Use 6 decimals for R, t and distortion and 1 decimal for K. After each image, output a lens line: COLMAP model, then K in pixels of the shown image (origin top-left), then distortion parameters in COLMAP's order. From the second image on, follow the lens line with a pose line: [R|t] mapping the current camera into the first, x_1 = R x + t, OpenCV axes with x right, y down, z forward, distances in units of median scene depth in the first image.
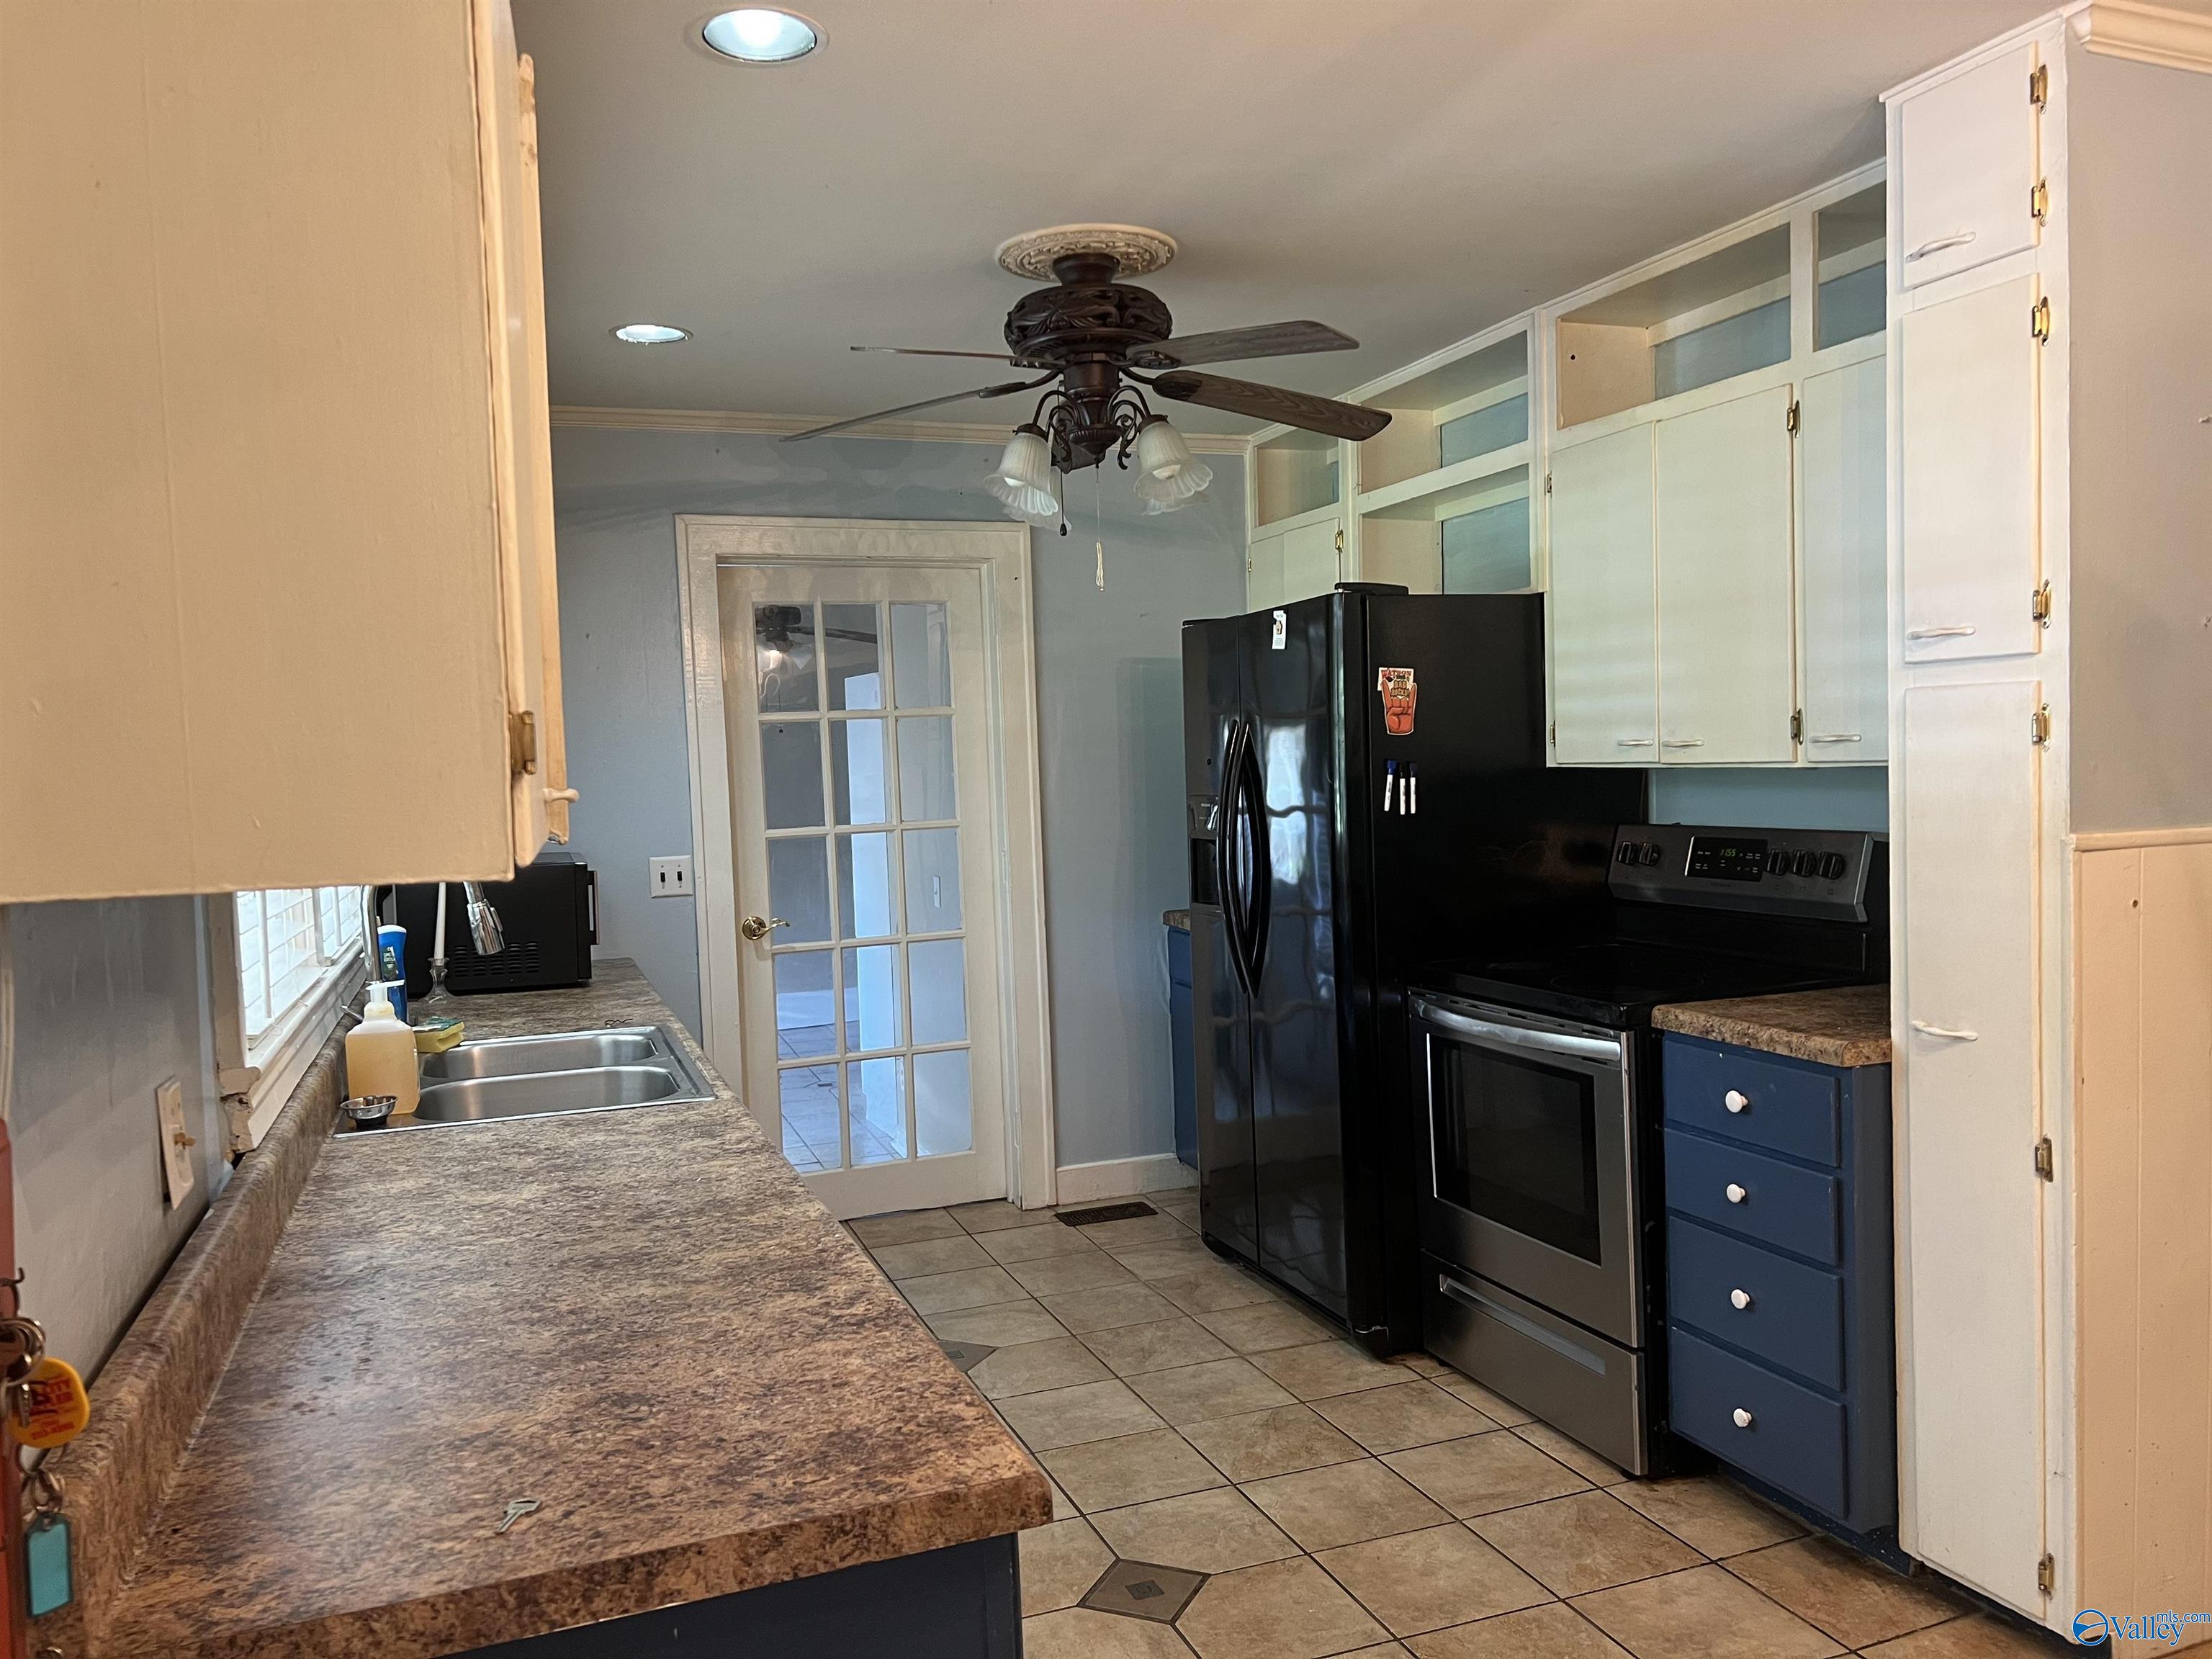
lens RADIAL K [[1663.7, 0, 1109.9], [0, 1663.7, 833.6], [0, 0, 1]] dist [0.052641, -0.050805]
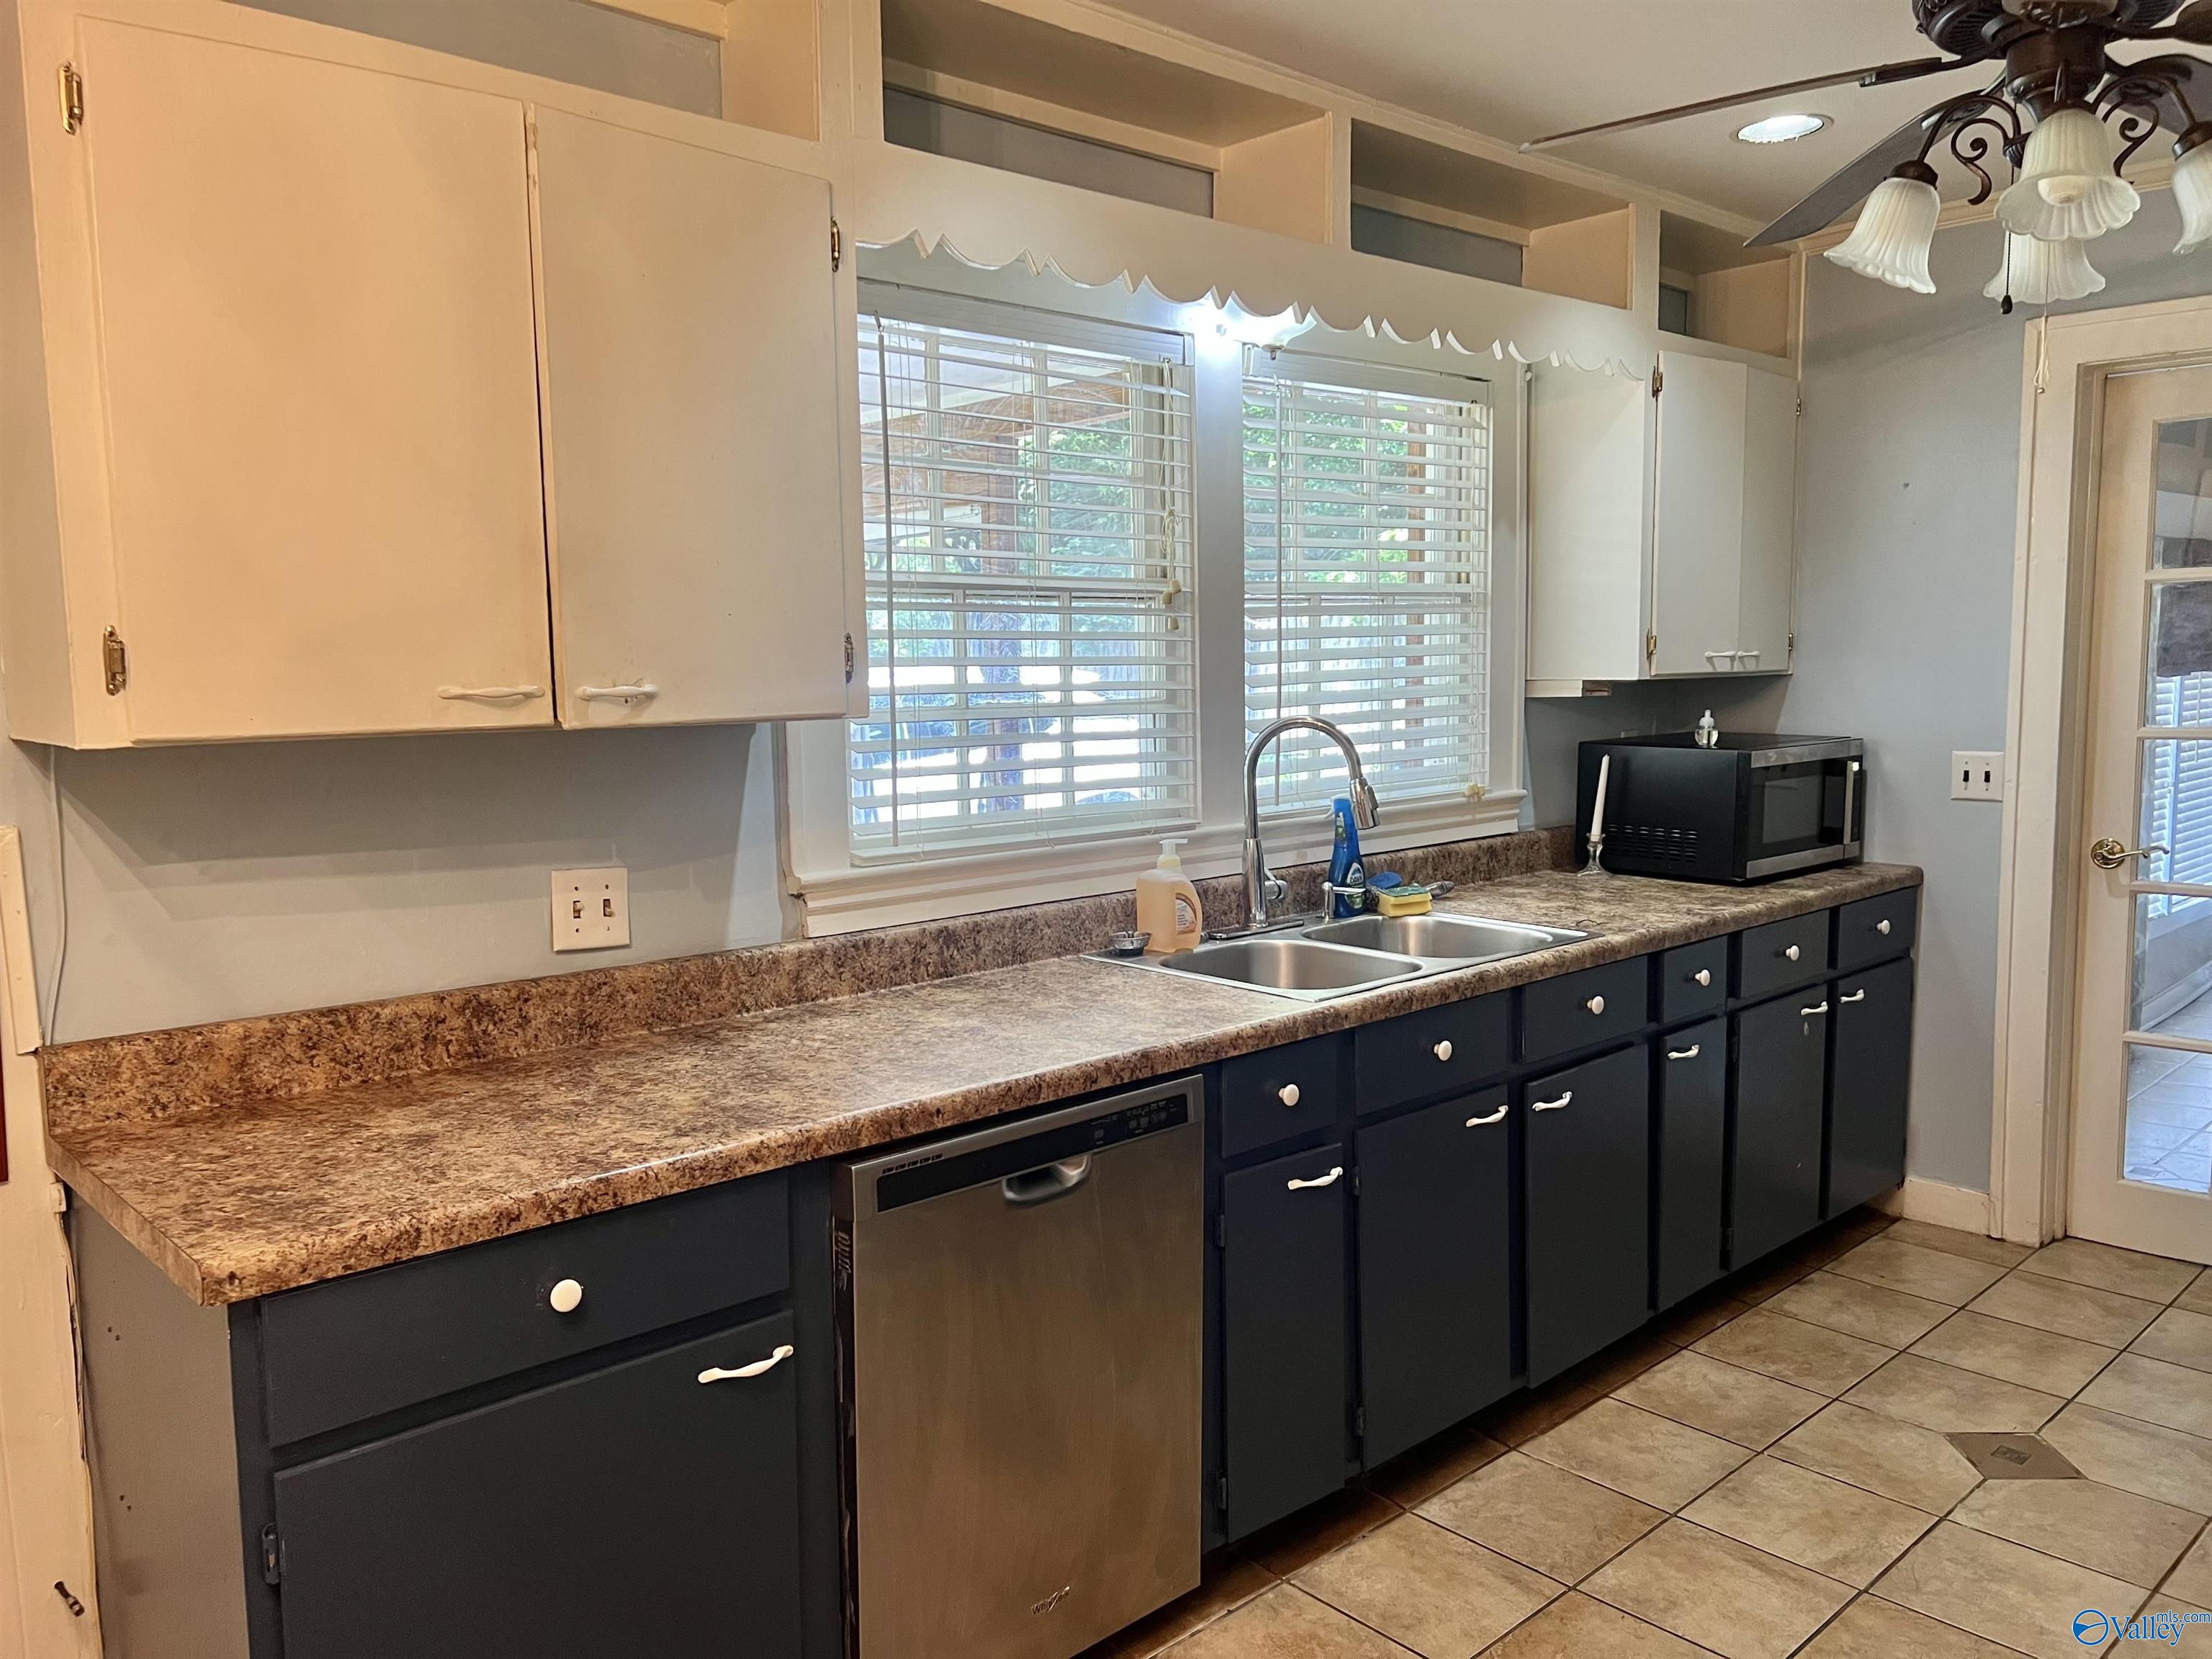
lens RADIAL K [[1663.7, 0, 1102.2], [0, 1663.7, 843.6], [0, 0, 1]] dist [0.052641, -0.050805]
pose [[0.386006, 0.135945, -0.912424, 0.416770], [-0.043315, 0.990662, 0.129277, -0.037448], [0.921479, -0.010380, 0.388290, 0.360316]]
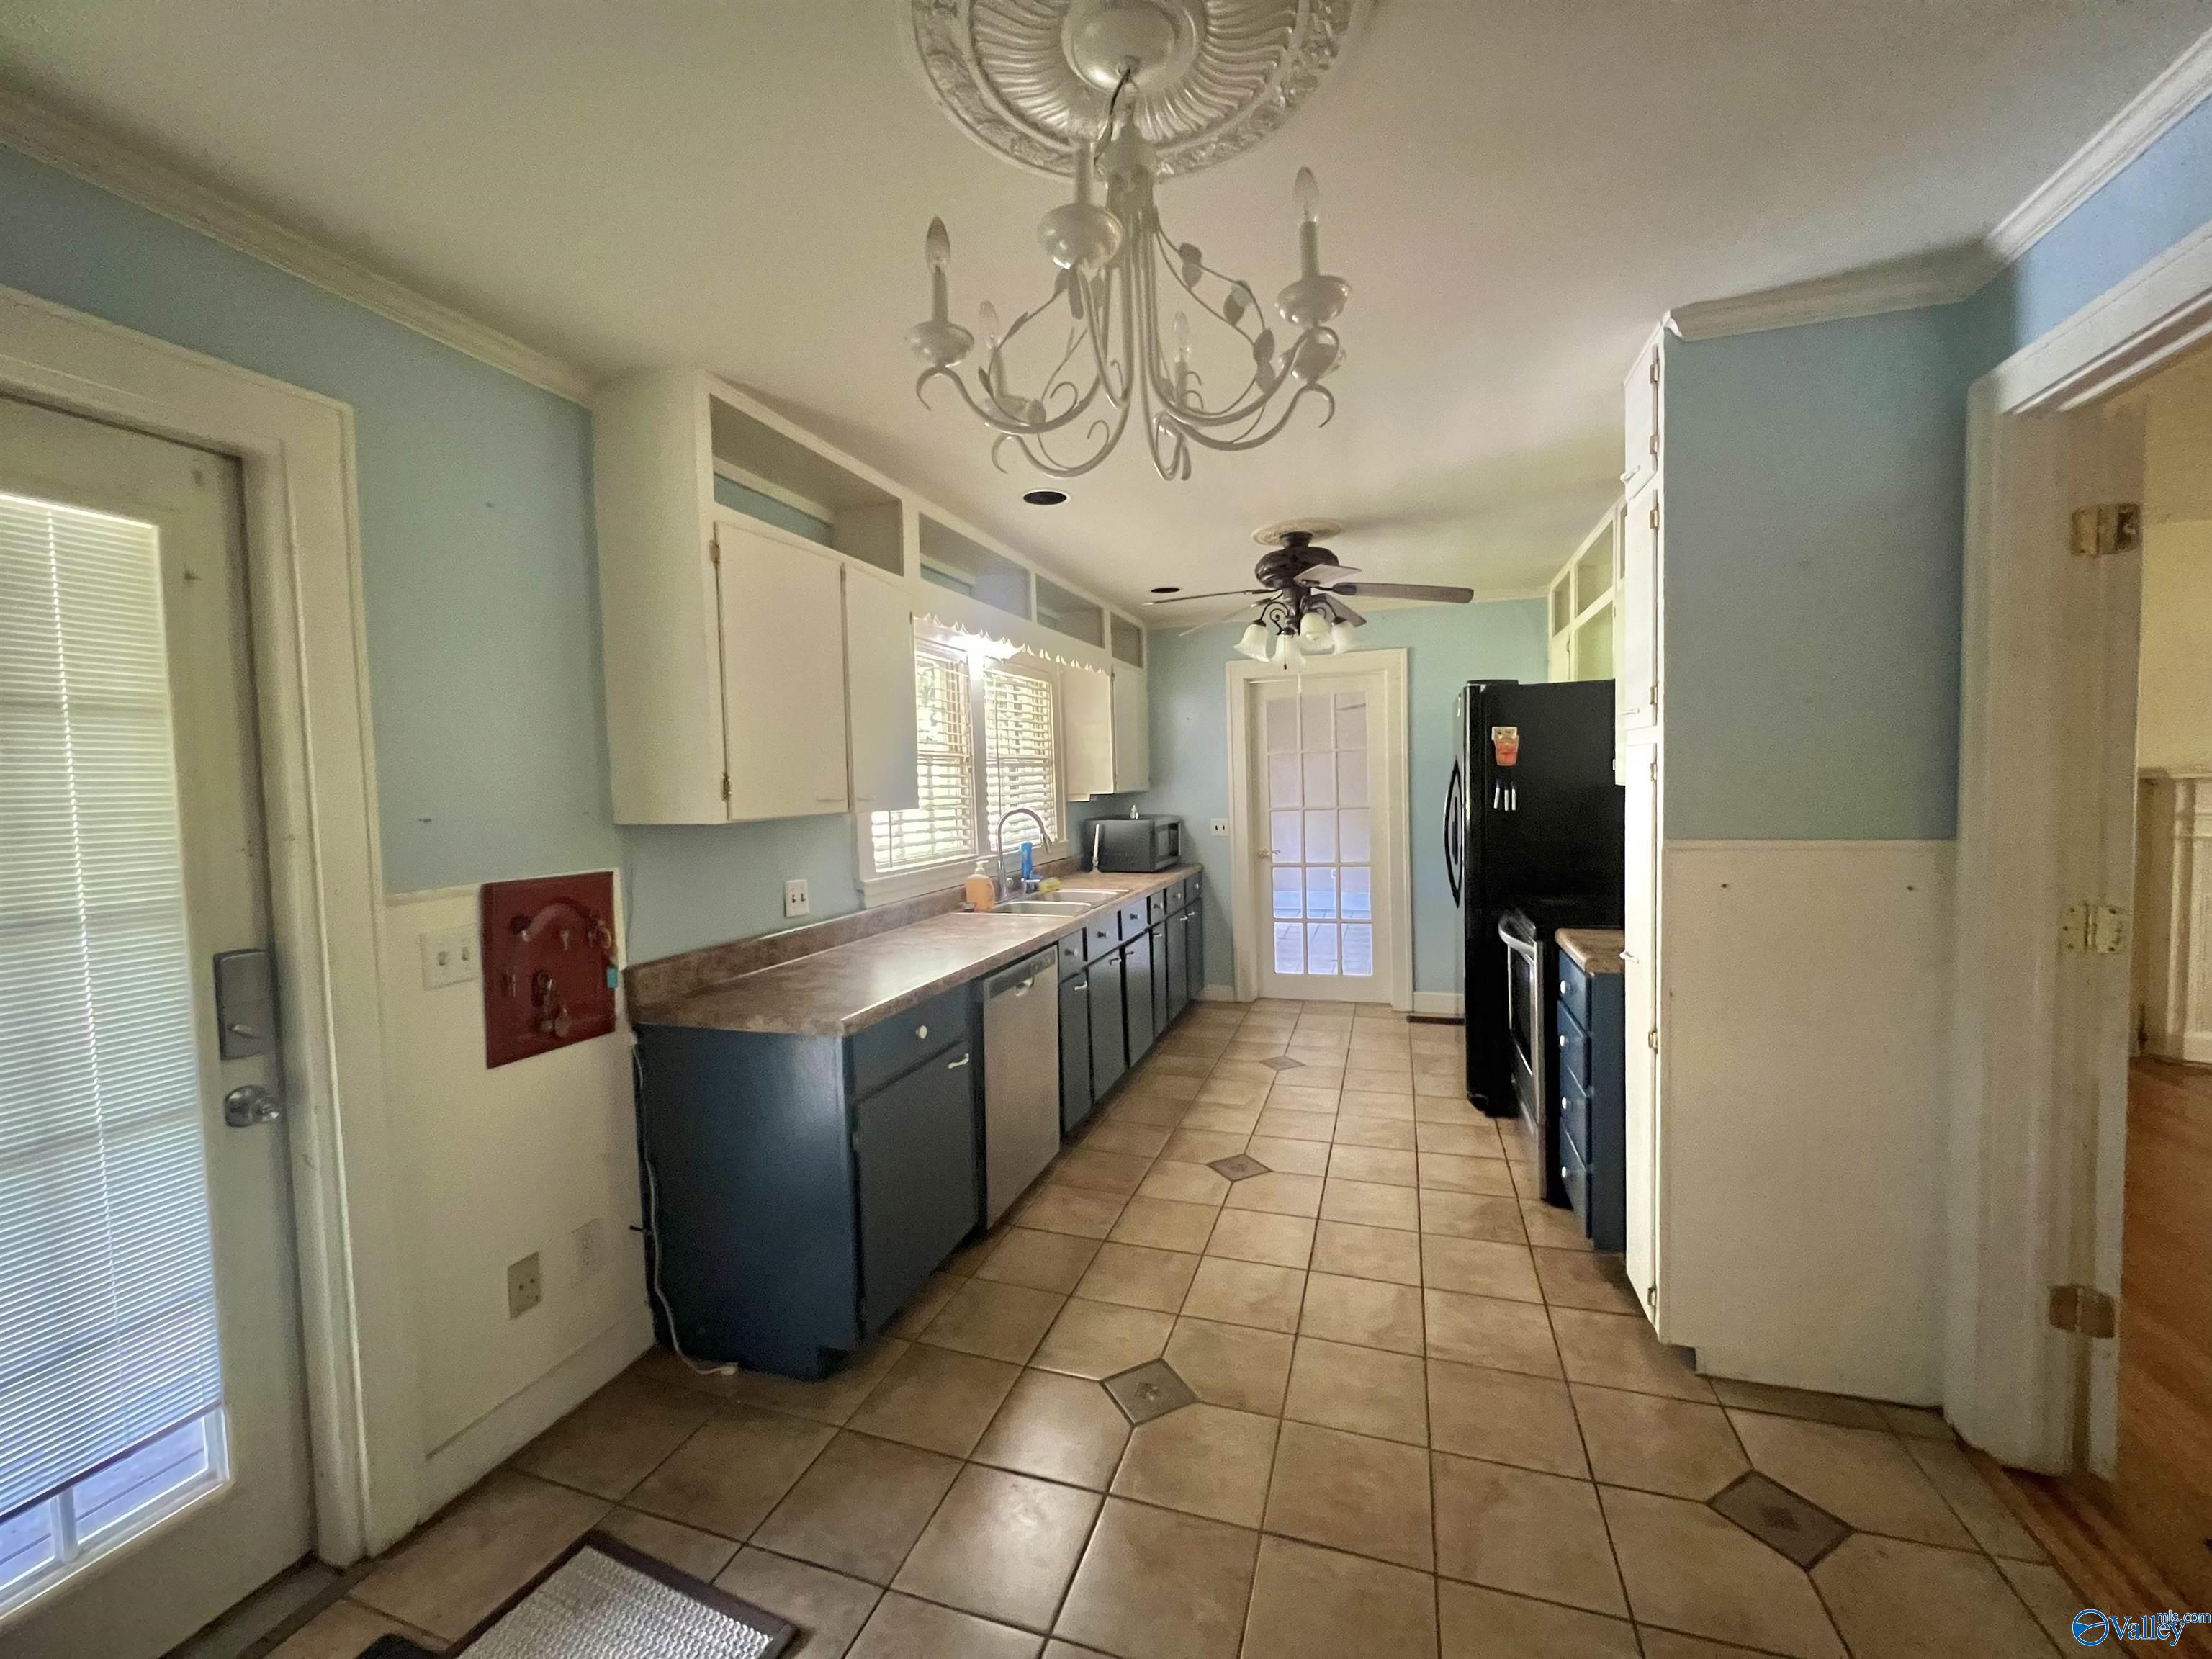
lens RADIAL K [[883.9, 0, 1098.4], [0, 883.9, 819.1], [0, 0, 1]] dist [-0.003444, 0.000520]
pose [[0.775937, 0.039239, -0.629589, 0.430253], [-0.027274, 0.999217, 0.028662, -0.017529], [0.630221, -0.005069, 0.776399, 0.007728]]
